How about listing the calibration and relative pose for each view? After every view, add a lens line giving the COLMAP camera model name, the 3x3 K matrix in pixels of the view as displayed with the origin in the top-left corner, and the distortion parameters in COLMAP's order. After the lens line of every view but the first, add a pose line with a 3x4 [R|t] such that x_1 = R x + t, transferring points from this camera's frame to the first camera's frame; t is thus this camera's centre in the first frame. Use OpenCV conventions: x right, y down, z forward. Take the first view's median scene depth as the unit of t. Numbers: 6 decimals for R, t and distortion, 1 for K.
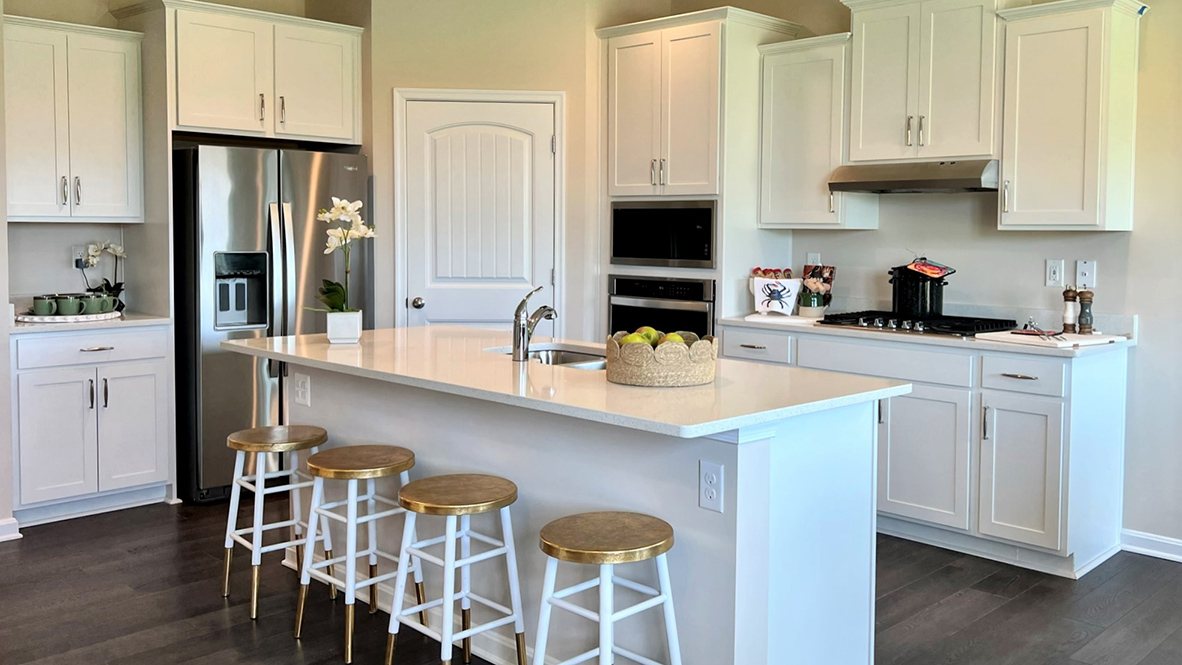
lens RADIAL K [[1001.3, 0, 636.2], [0, 1001.3, 296.4], [0, 0, 1]] dist [0.031578, -0.011706]
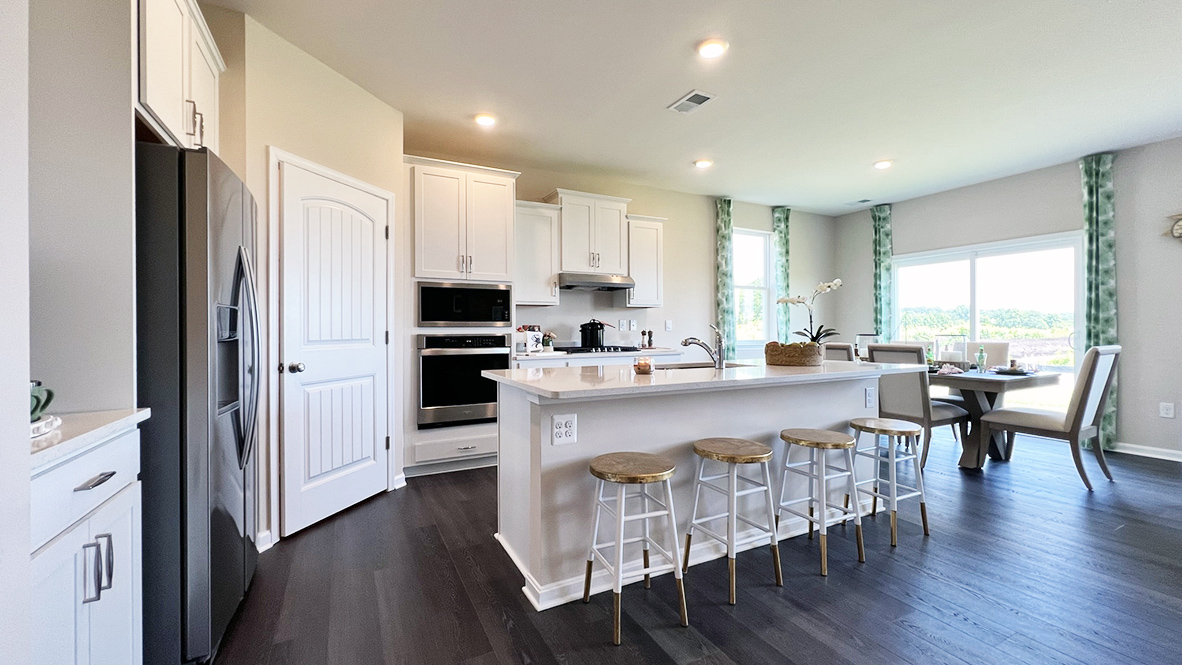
lens RADIAL K [[473.9, 0, 588.8], [0, 473.9, 328.6], [0, 0, 1]] dist [-0.000588, 0.000676]
pose [[0.335010, -0.008979, 0.942172, -0.622971], [0.070655, 0.997379, -0.015618, -0.003664], [-0.939562, 0.071801, 0.334766, 0.629612]]
